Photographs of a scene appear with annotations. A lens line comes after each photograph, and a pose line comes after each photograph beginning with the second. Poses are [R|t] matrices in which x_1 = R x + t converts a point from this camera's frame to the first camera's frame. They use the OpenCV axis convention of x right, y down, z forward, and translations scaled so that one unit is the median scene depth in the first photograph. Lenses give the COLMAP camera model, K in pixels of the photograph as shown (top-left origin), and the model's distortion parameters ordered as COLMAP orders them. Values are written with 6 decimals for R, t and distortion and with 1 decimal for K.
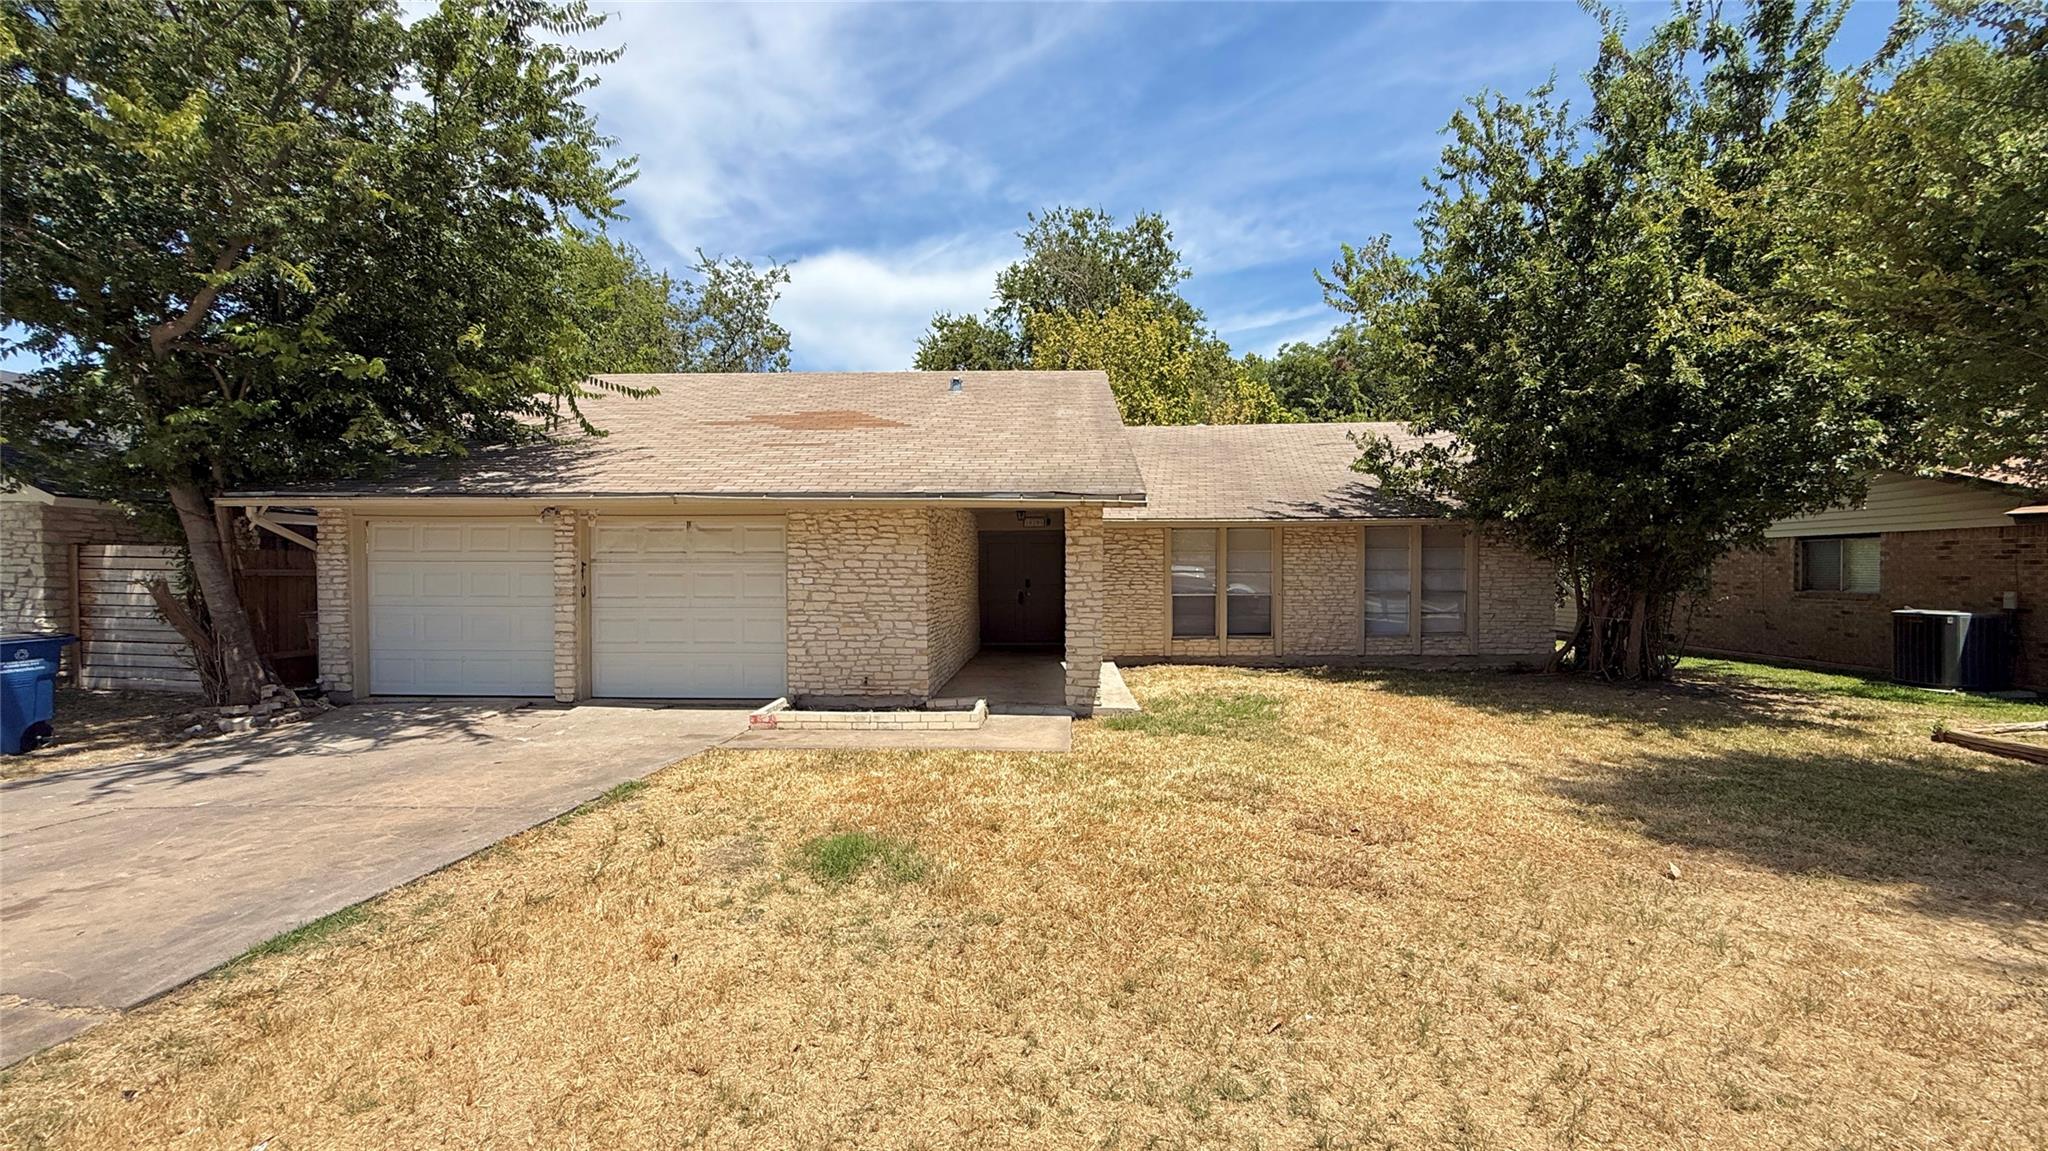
lens RADIAL K [[817.1, 0, 1020.3], [0, 817.1, 578.6], [0, 0, 1]] dist [-0.001369, -0.000101]
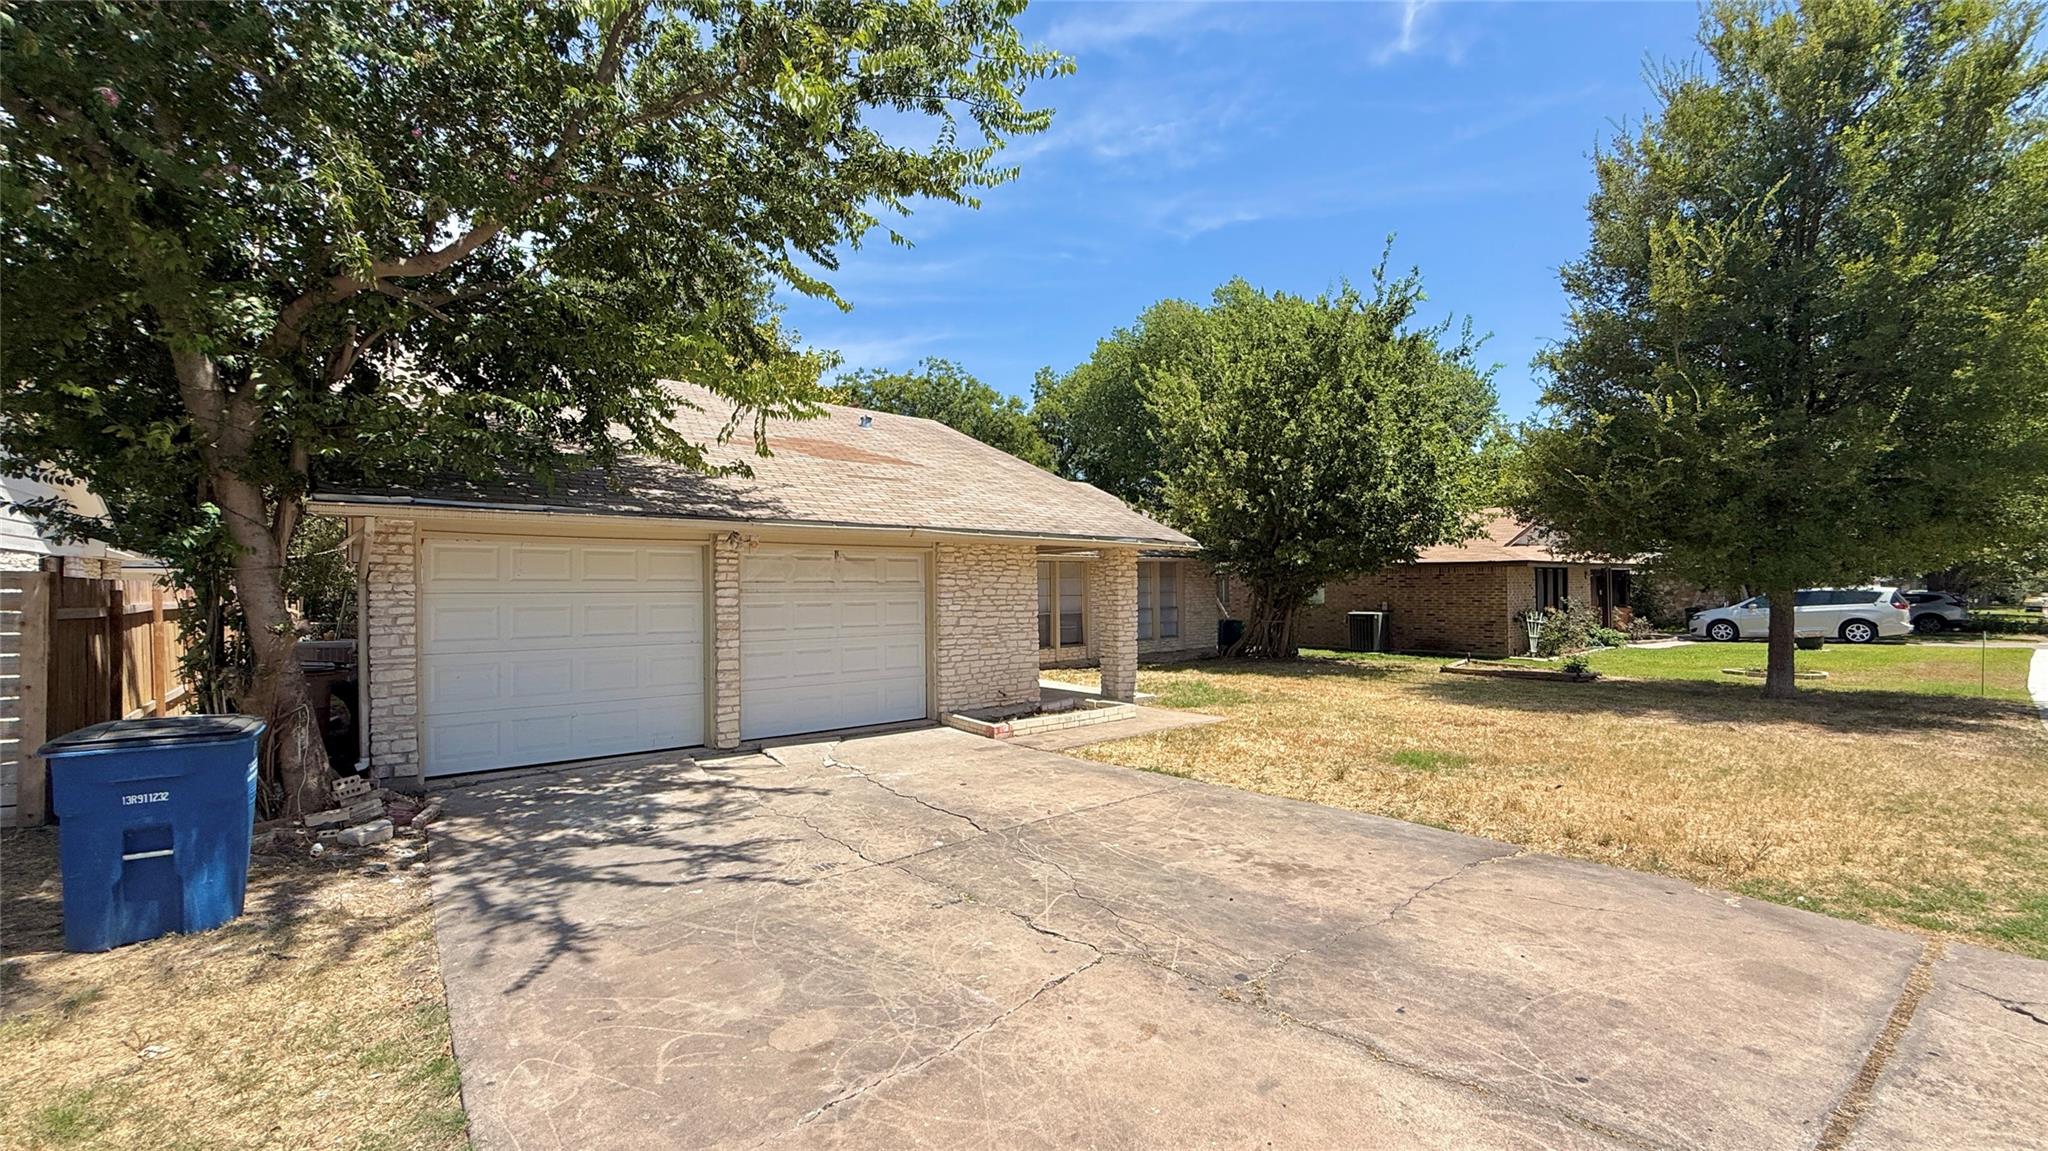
lens RADIAL K [[817.1, 0, 1020.3], [0, 817.1, 578.6], [0, 0, 1]] dist [-0.001369, -0.000101]
pose [[0.753425, 0.002915, 0.657528, -0.903039], [0.015485, 0.999634, -0.022175, -0.010720], [-0.657352, 0.026889, 0.753104, 0.106817]]
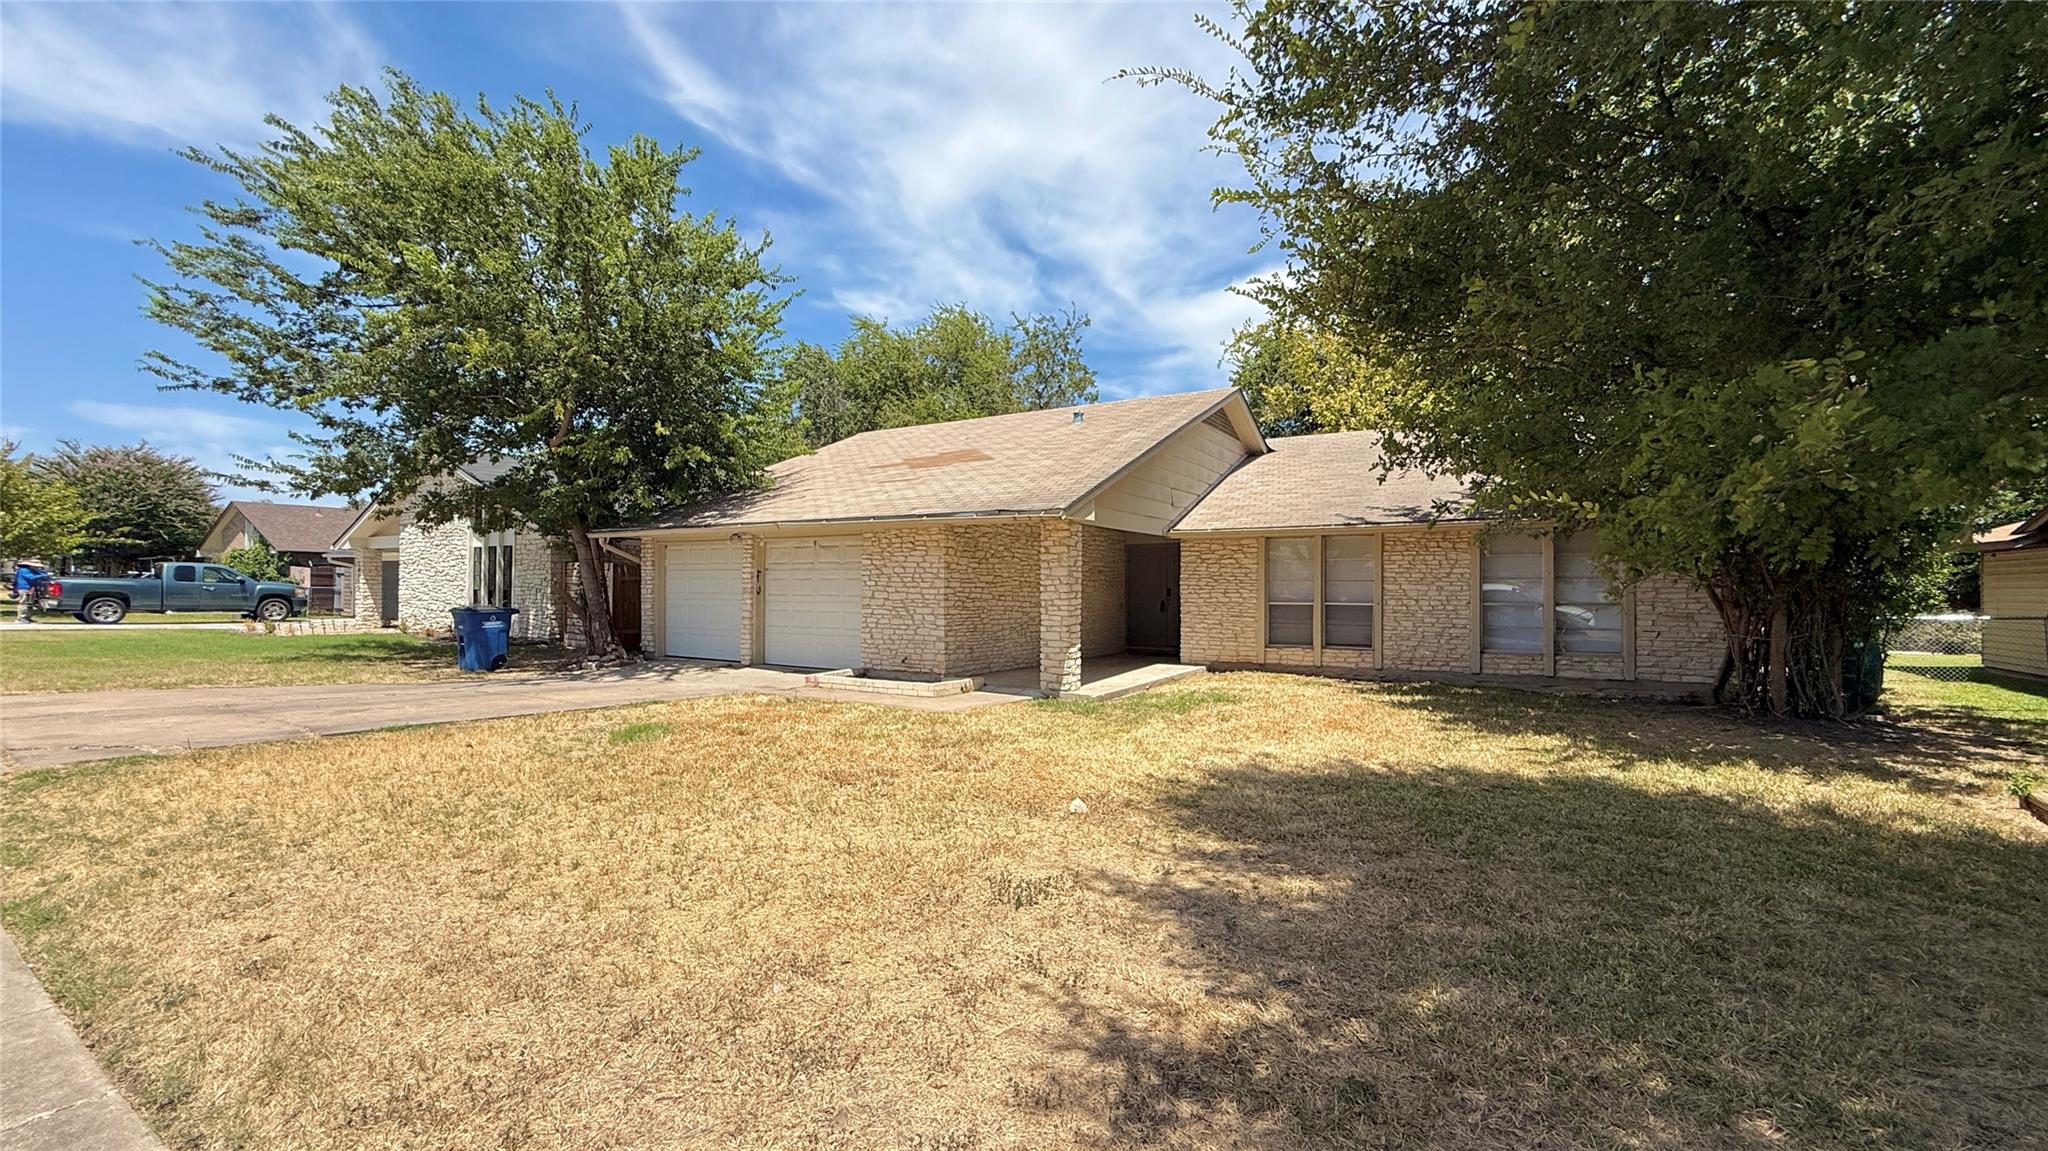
lens RADIAL K [[817.1, 0, 1020.3], [0, 817.1, 578.6], [0, 0, 1]] dist [-0.001369, -0.000101]
pose [[0.872183, -0.000472, -0.489179, 0.592582], [-0.011332, 0.999712, -0.021169, 0.020305], [0.489048, 0.024006, 0.871926, -0.046643]]
